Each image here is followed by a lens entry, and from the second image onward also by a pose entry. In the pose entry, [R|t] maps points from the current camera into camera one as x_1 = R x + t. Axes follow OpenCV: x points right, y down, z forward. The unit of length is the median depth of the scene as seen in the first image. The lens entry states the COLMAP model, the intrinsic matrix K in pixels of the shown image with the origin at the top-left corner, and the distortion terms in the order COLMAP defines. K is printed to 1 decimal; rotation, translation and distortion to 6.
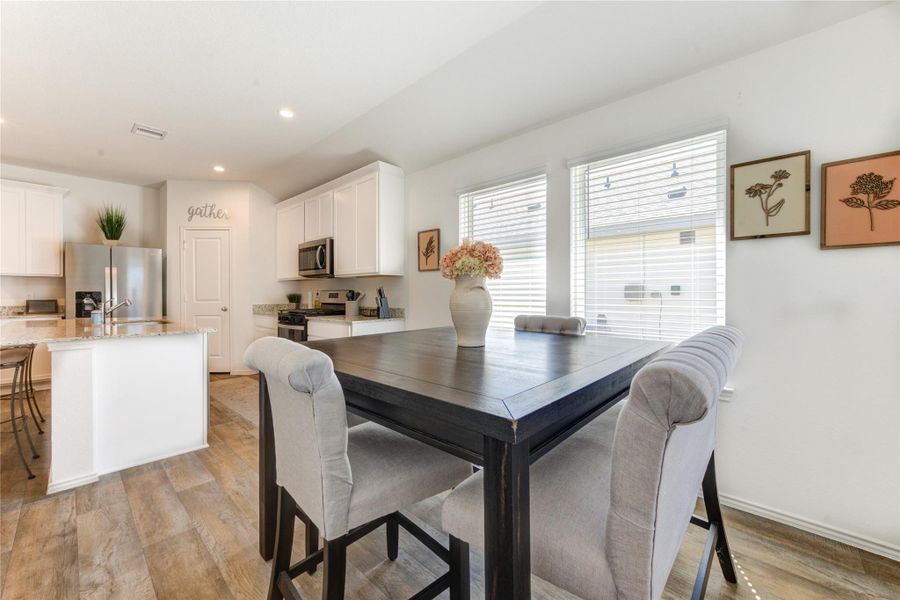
lens RADIAL K [[355.4, 0, 444.9], [0, 355.4, 295.6], [0, 0, 1]] dist [0.000698, -0.000273]
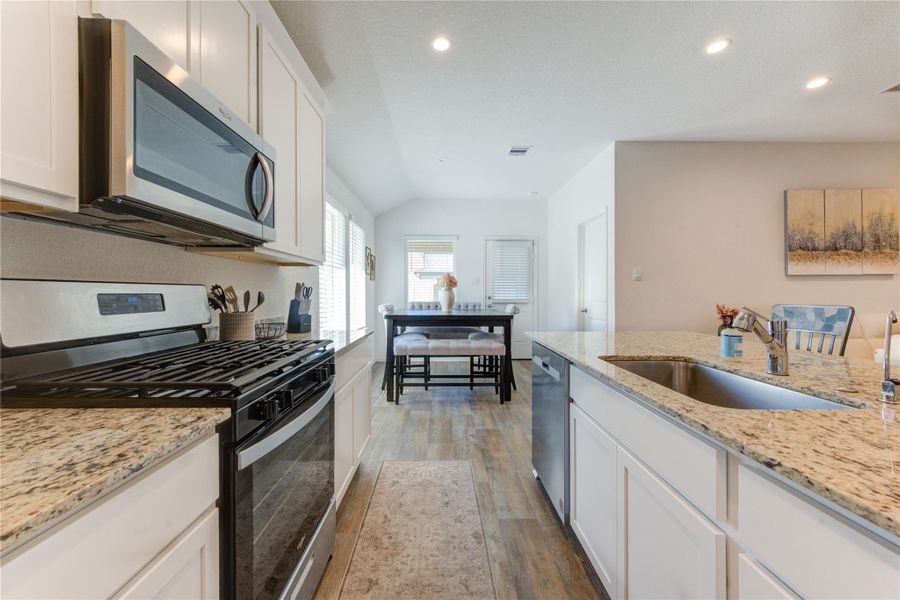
lens RADIAL K [[355.4, 0, 444.3], [0, 355.4, 293.8], [0, 0, 1]] dist [0.000698, -0.000273]
pose [[-0.685607, -0.002436, 0.727967, -0.736563], [0.002006, 0.999984, 0.005235, -0.006588], [-0.727969, 0.005049, -0.685592, 1.119198]]
